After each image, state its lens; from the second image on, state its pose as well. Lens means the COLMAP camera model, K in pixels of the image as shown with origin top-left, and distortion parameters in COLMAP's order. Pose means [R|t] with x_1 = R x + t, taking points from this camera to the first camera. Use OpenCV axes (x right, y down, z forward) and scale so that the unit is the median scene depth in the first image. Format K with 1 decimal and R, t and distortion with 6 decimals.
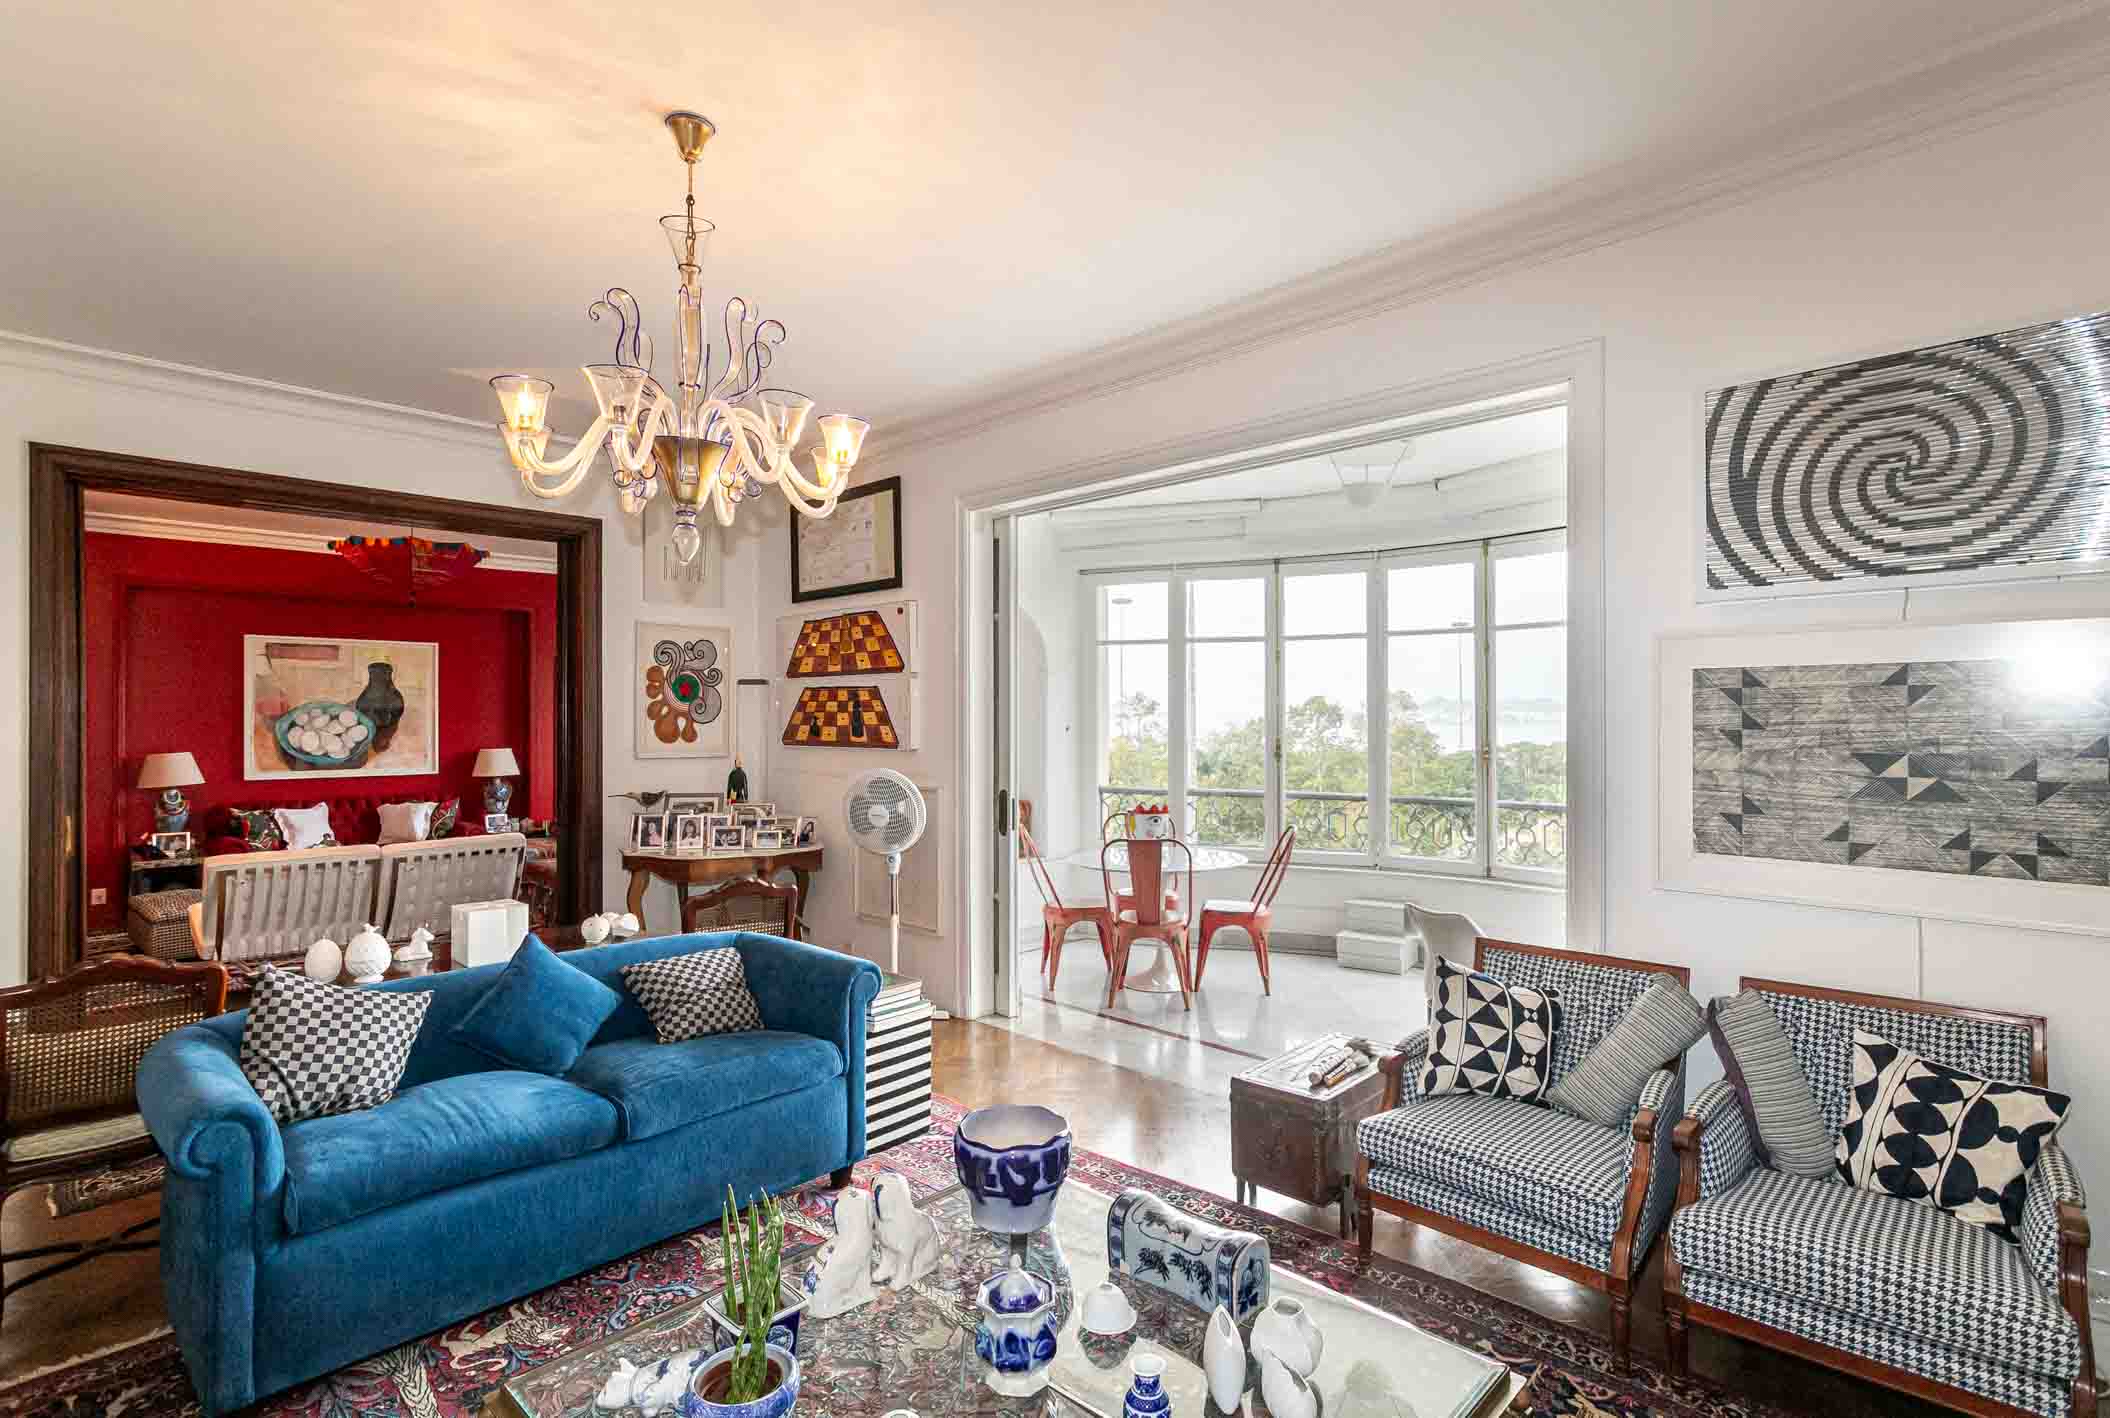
lens RADIAL K [[1004.6, 0, 1122.0], [0, 1004.6, 715.4], [0, 0, 1]] dist [0.001958, 0.000392]
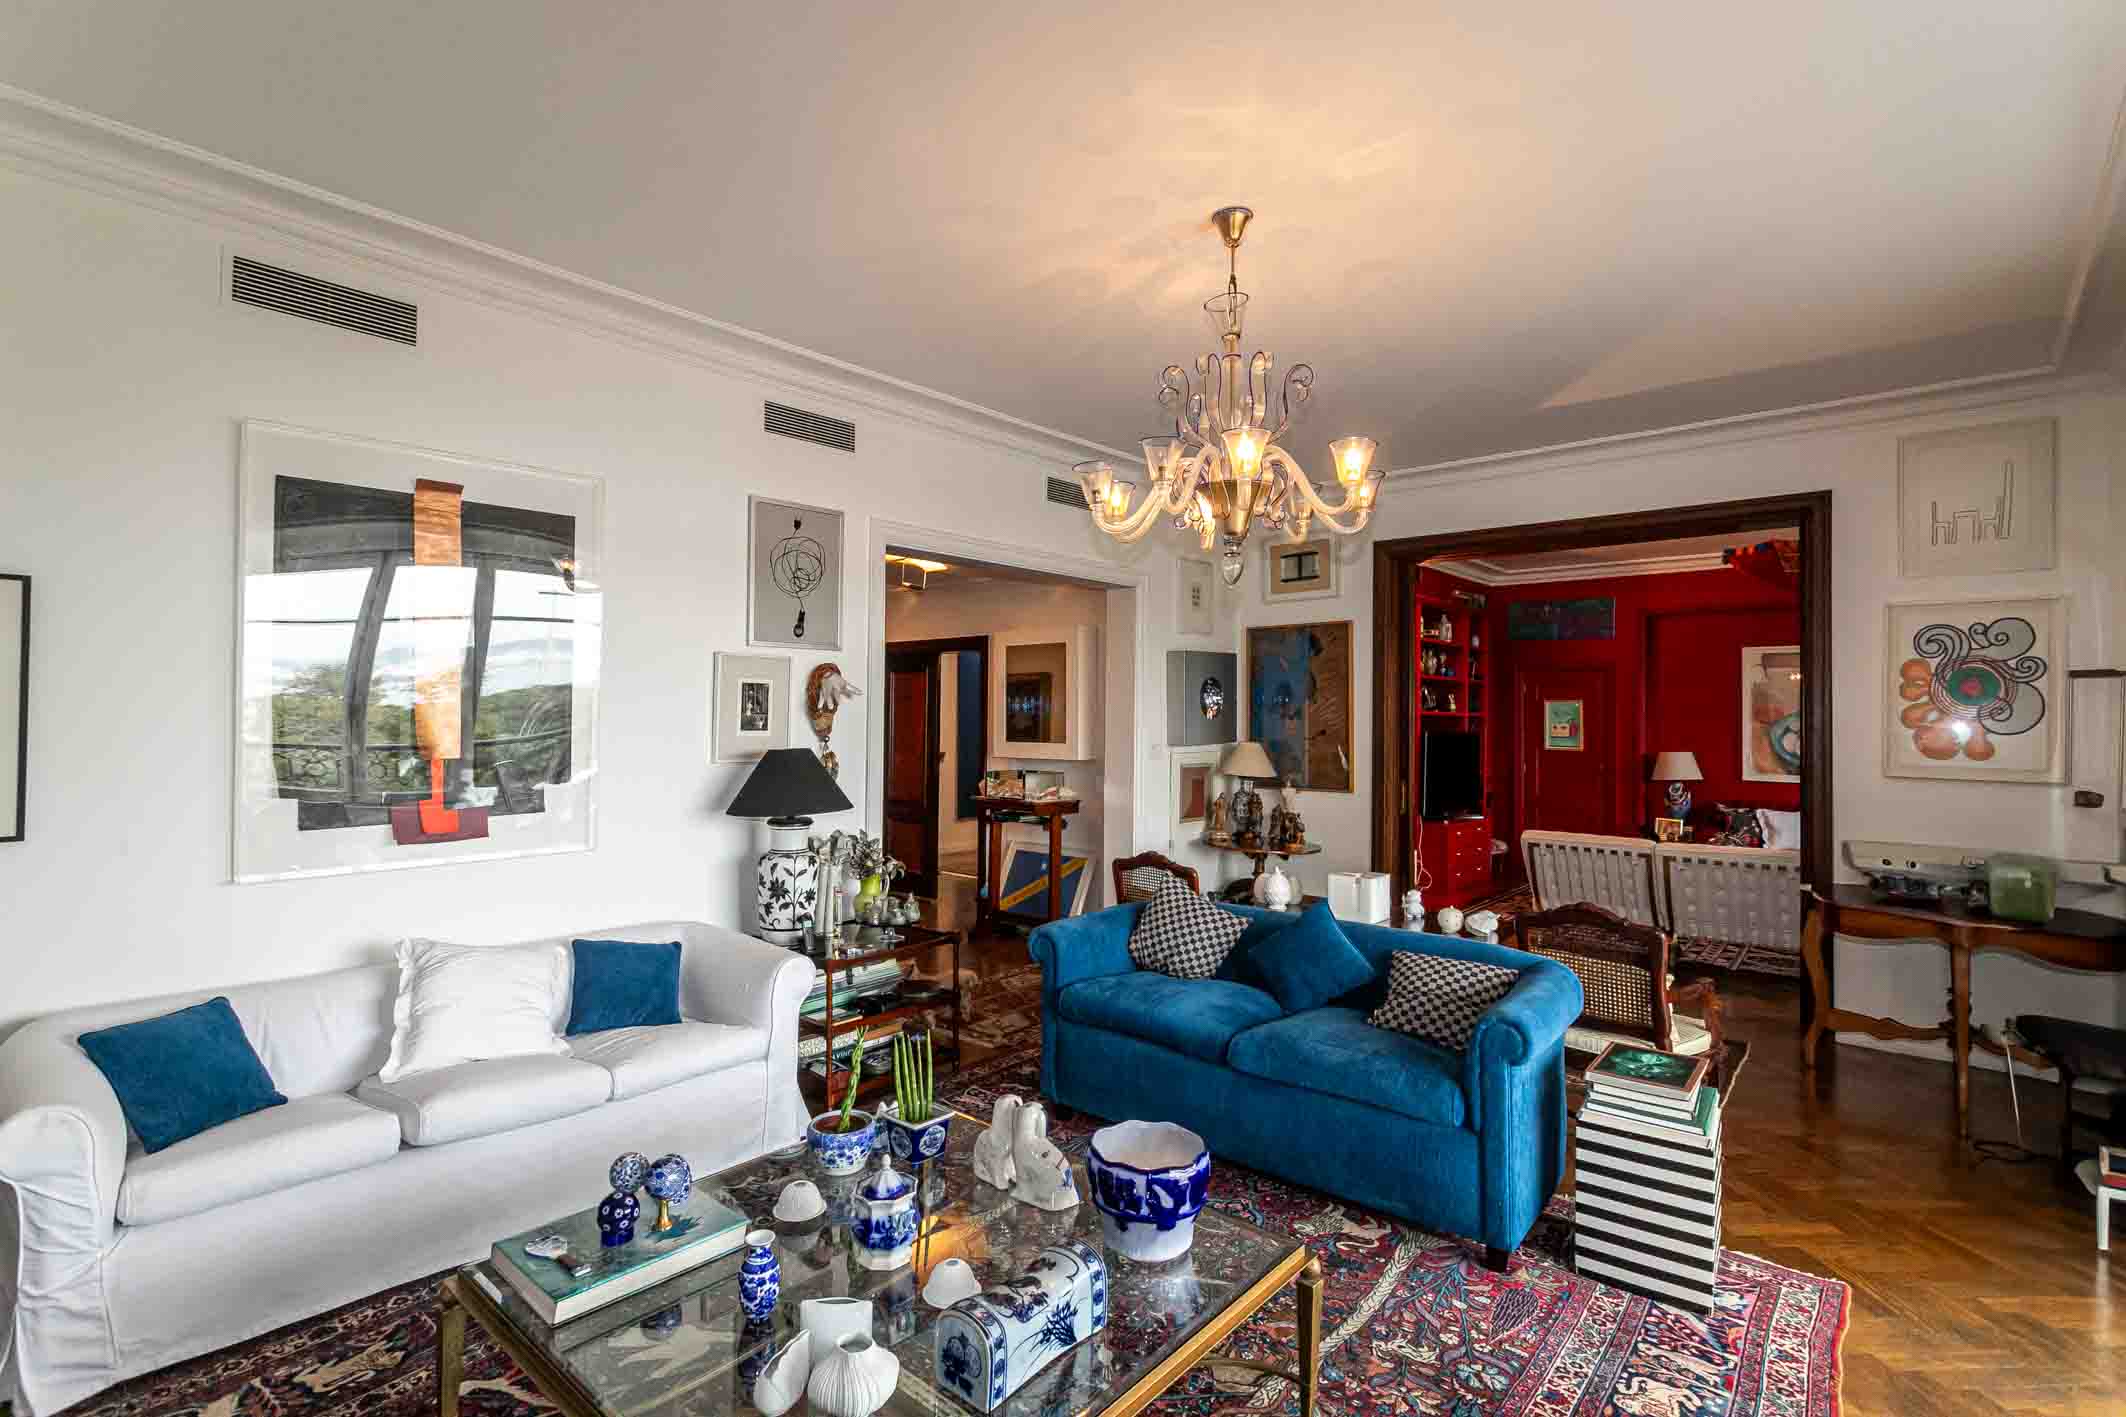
lens RADIAL K [[1012.2, 0, 1050.6], [0, 1012.2, 699.9], [0, 0, 1]] dist [0.001958, 0.000392]
pose [[0.004627, -0.014113, -0.999890, 0.282282], [-0.010368, 0.999846, -0.014160, 0.000611], [0.999936, 0.010432, 0.004480, 0.294493]]
